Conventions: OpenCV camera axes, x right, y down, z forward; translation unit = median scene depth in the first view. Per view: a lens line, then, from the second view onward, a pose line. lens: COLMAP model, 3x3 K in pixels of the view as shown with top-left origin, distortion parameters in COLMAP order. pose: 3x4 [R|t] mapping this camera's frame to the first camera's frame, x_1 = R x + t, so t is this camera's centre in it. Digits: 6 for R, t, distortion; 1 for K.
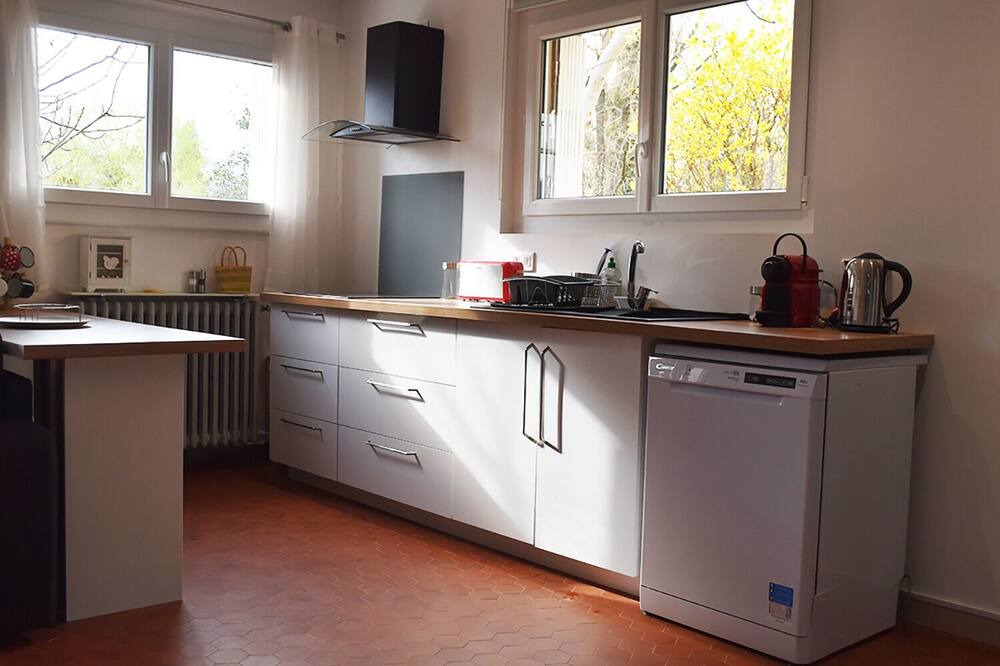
lens RADIAL K [[1022.0, 0, 500.0], [0, 1022.0, 333.0], [0, 0, 1]] dist [-0.053257, 0.023129]
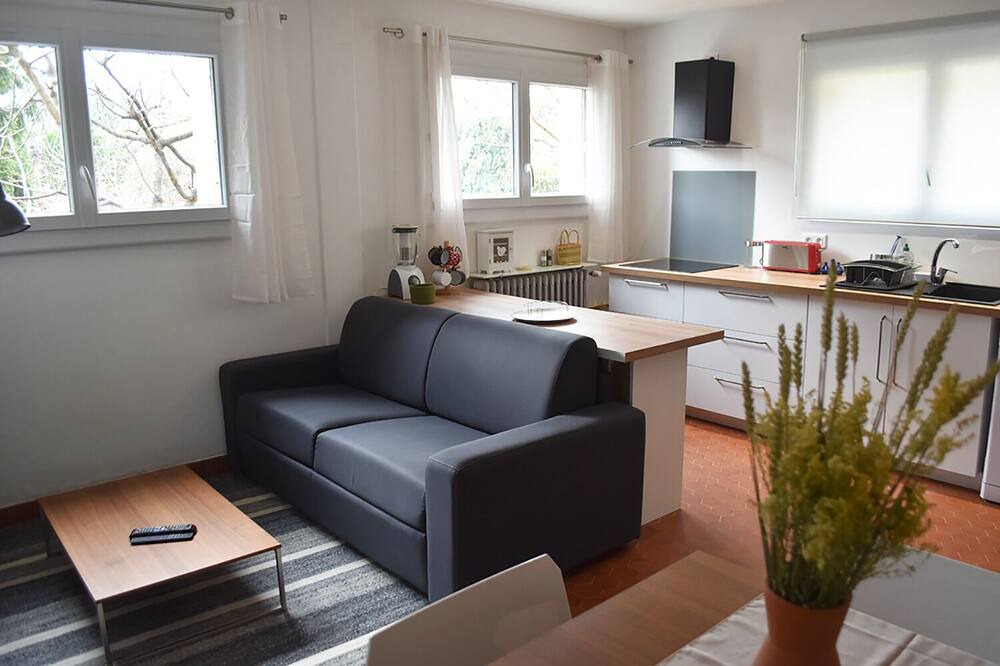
lens RADIAL K [[796.9, 0, 503.2], [0, 796.9, 338.0], [0, 0, 1]] dist [-0.075219, 0.002220]
pose [[0.998965, -0.042898, -0.015138, -0.373632], [0.044593, 0.989217, 0.139504, -0.103718], [0.008991, -0.140035, 0.990106, -0.067497]]
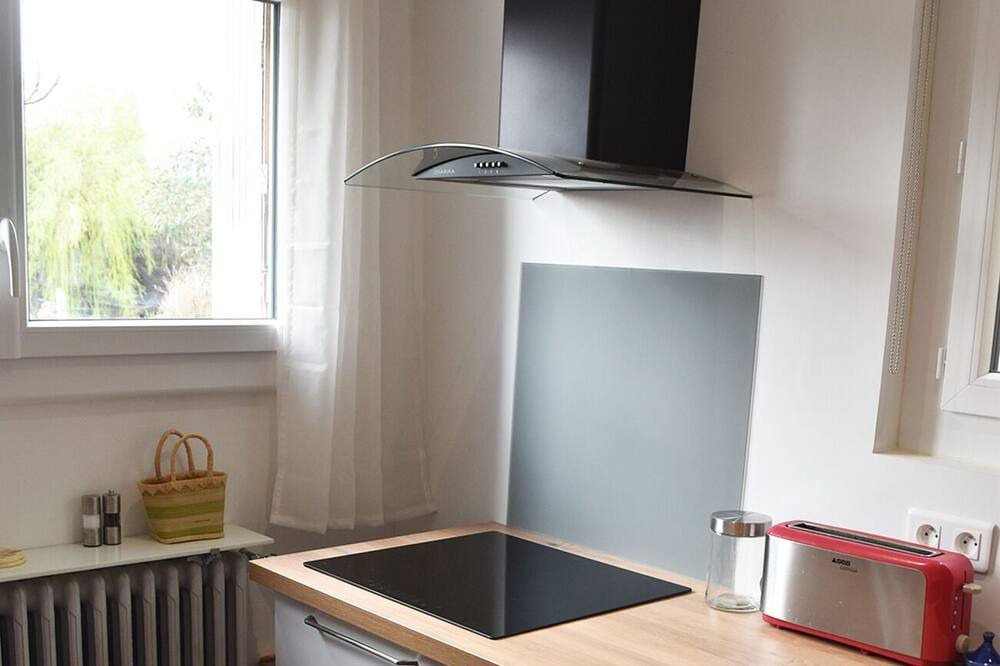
lens RADIAL K [[1199.1, 0, 497.7], [0, 1199.1, 505.1], [0, 0, 1]] dist [-0.074275, 0.017851]
pose [[0.999974, 0.005822, -0.004217, -0.139194], [-0.005180, 0.990282, 0.138975, -0.138524], [0.004986, -0.138949, 0.990287, 0.547870]]
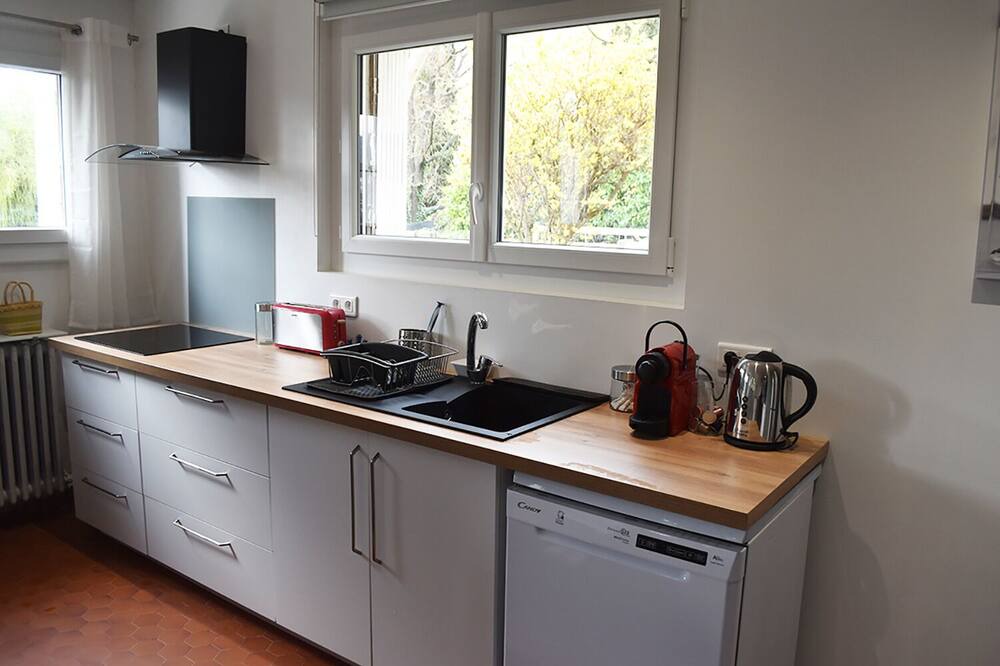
lens RADIAL K [[796.9, 0, 503.2], [0, 796.9, 338.0], [0, 0, 1]] dist [-0.075219, 0.002220]
pose [[0.977710, -0.042285, 0.205659, 0.013470], [0.020637, 0.994121, 0.106291, -0.109467], [-0.208945, -0.099677, 0.972834, 0.275079]]
